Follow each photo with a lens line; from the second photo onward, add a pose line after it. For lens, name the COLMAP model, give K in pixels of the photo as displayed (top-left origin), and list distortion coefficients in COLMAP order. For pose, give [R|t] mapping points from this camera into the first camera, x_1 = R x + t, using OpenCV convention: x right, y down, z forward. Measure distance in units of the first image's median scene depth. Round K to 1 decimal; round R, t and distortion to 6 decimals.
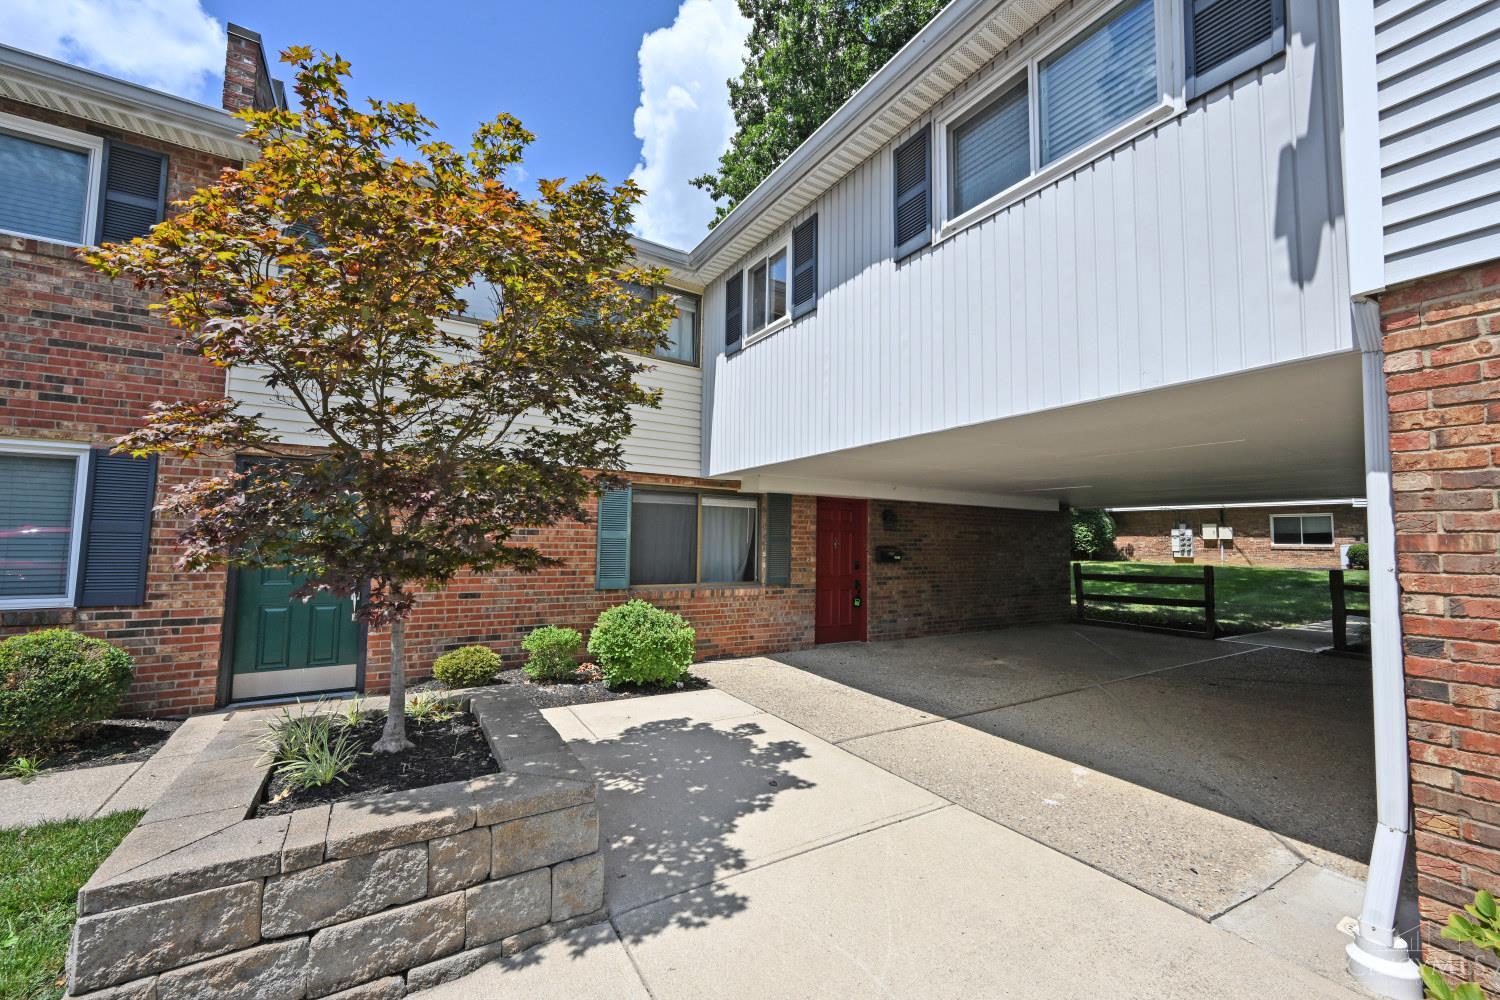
lens RADIAL K [[591.7, 0, 751.4], [0, 591.7, 500.8], [0, 0, 1]] dist [-0.001498, 0.000727]
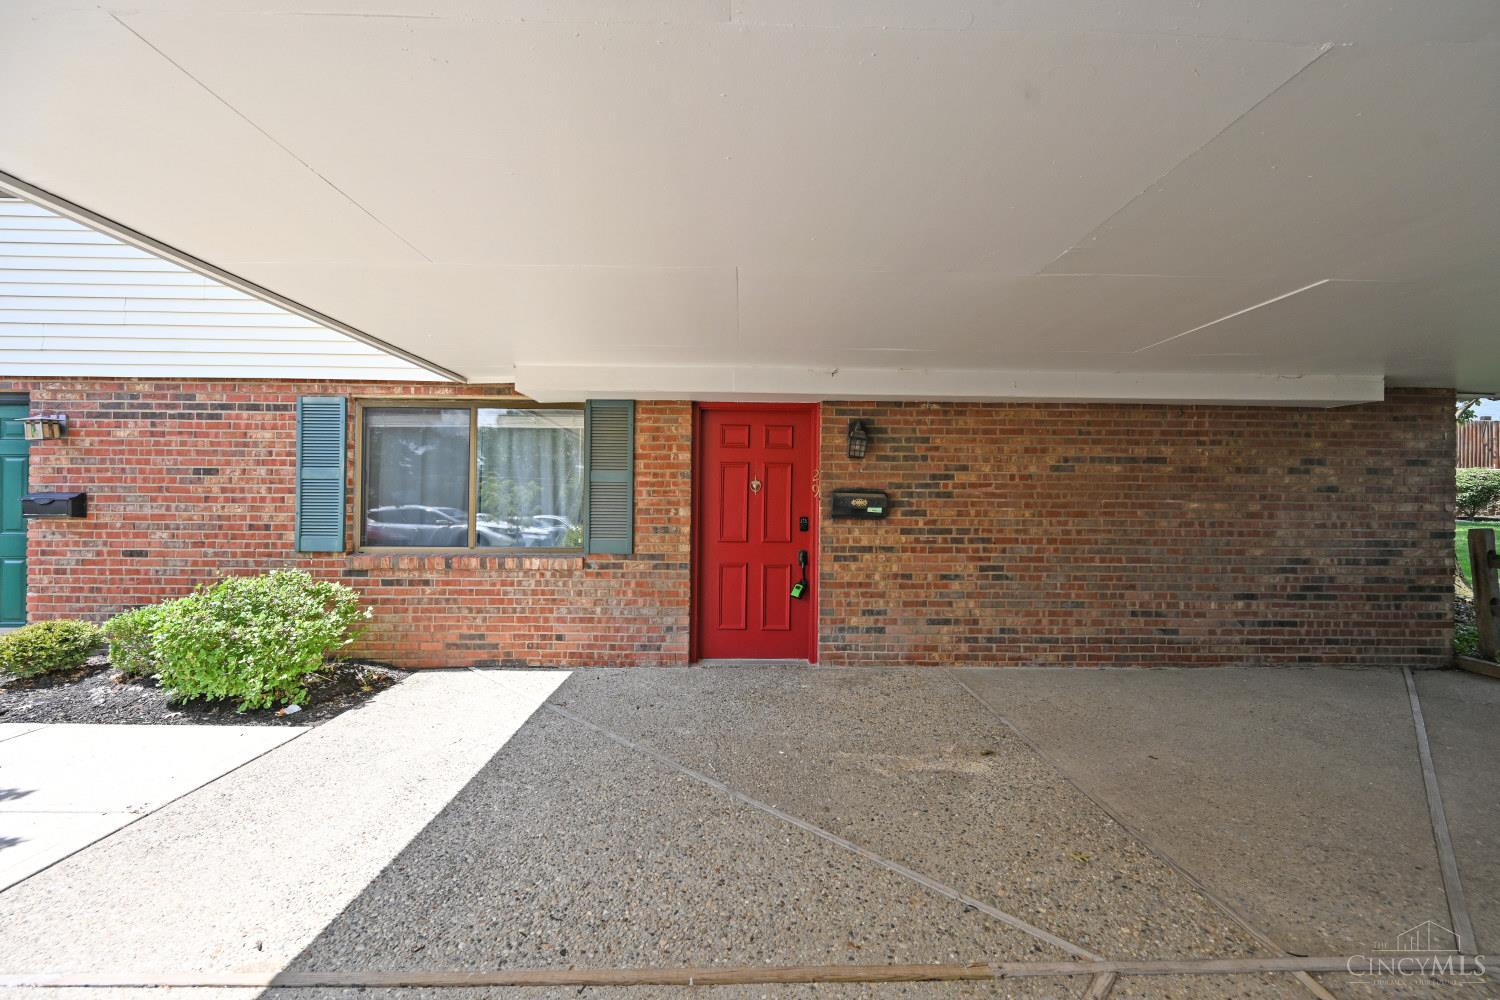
lens RADIAL K [[591.7, 0, 750.6], [0, 591.7, 501.3], [0, 0, 1]] dist [-0.001498, 0.000727]
pose [[0.859263, -0.006411, -0.511493, 0.500355], [0.041909, 0.997442, 0.057902, 0.064454], [0.509814, -0.071189, 0.857334, 0.601325]]
